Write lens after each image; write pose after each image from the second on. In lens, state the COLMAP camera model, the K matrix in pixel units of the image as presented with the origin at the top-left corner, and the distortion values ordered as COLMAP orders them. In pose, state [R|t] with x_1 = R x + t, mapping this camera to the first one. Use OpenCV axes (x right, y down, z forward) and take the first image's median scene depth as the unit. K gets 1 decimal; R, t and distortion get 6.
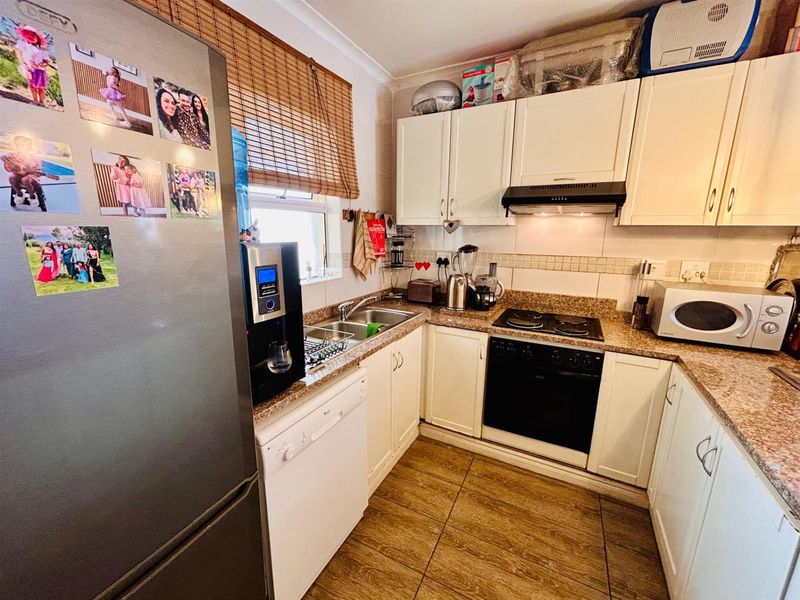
lens RADIAL K [[326.9, 0, 399.7], [0, 326.9, 299.3], [0, 0, 1]] dist [-0.000184, 0.000169]
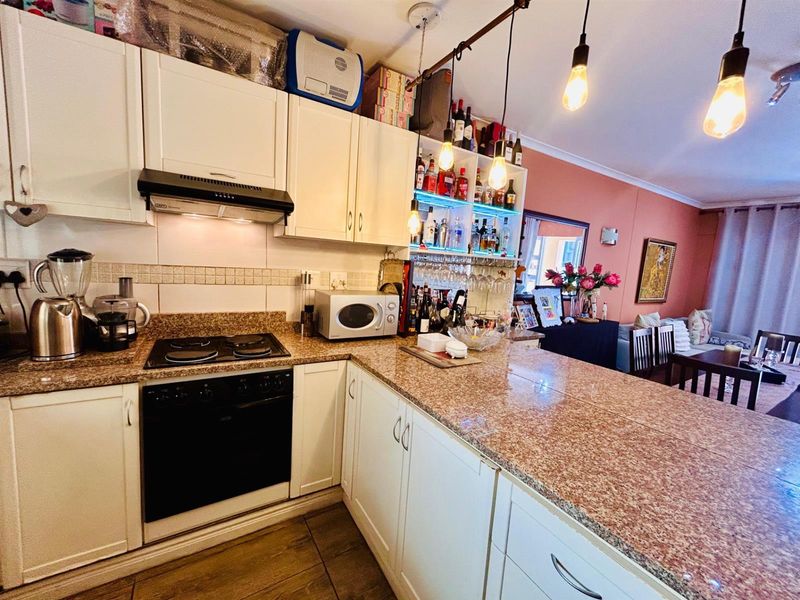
lens RADIAL K [[326.9, 0, 399.3], [0, 326.9, 300.3], [0, 0, 1]] dist [-0.000184, 0.000169]
pose [[0.508504, -0.080210, 0.857316, -0.012495], [0.123332, 0.992170, 0.019675, -0.009651], [-0.852181, 0.095730, 0.514415, 0.220049]]
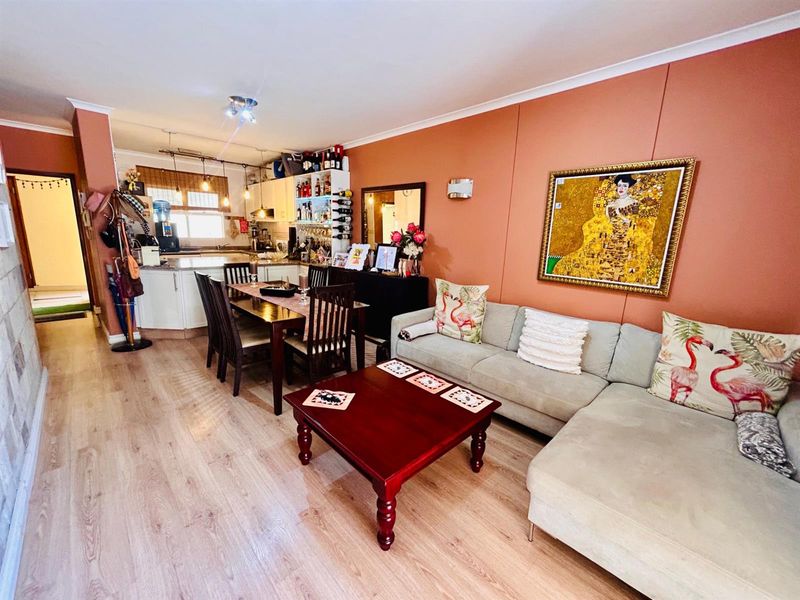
lens RADIAL K [[326.9, 0, 400.2], [0, 326.9, 300.4], [0, 0, 1]] dist [-0.000184, 0.000169]
pose [[0.952203, 0.085957, -0.293121, 2.902830], [-0.087877, 0.996109, 0.006636, 0.437449], [0.292551, 0.019440, 0.956052, -1.784916]]
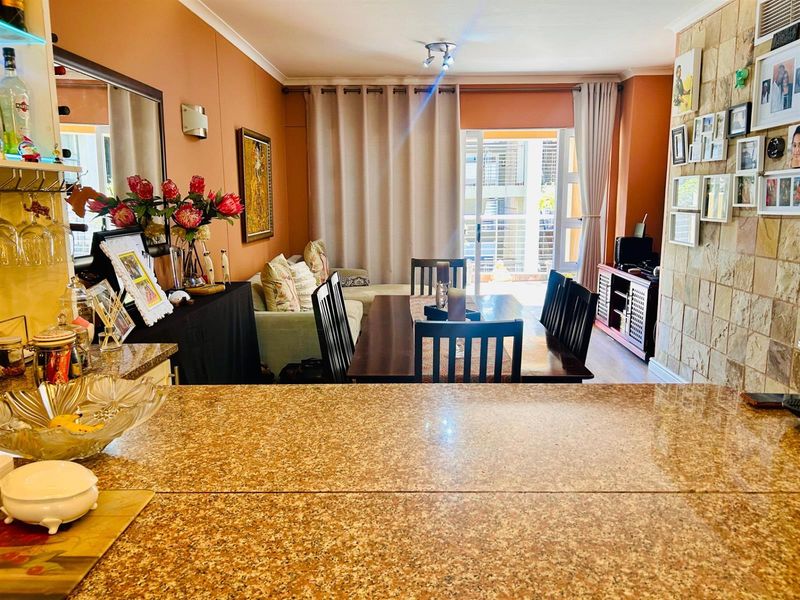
lens RADIAL K [[605.5, 0, 406.7], [0, 605.5, 303.8], [0, 0, 1]] dist [0.025671, -0.016008]
pose [[-0.452494, -0.160138, 0.877272, 0.349991], [0.191102, 0.943478, 0.270793, -0.053688], [-0.871051, 0.290181, -0.396315, 0.489608]]
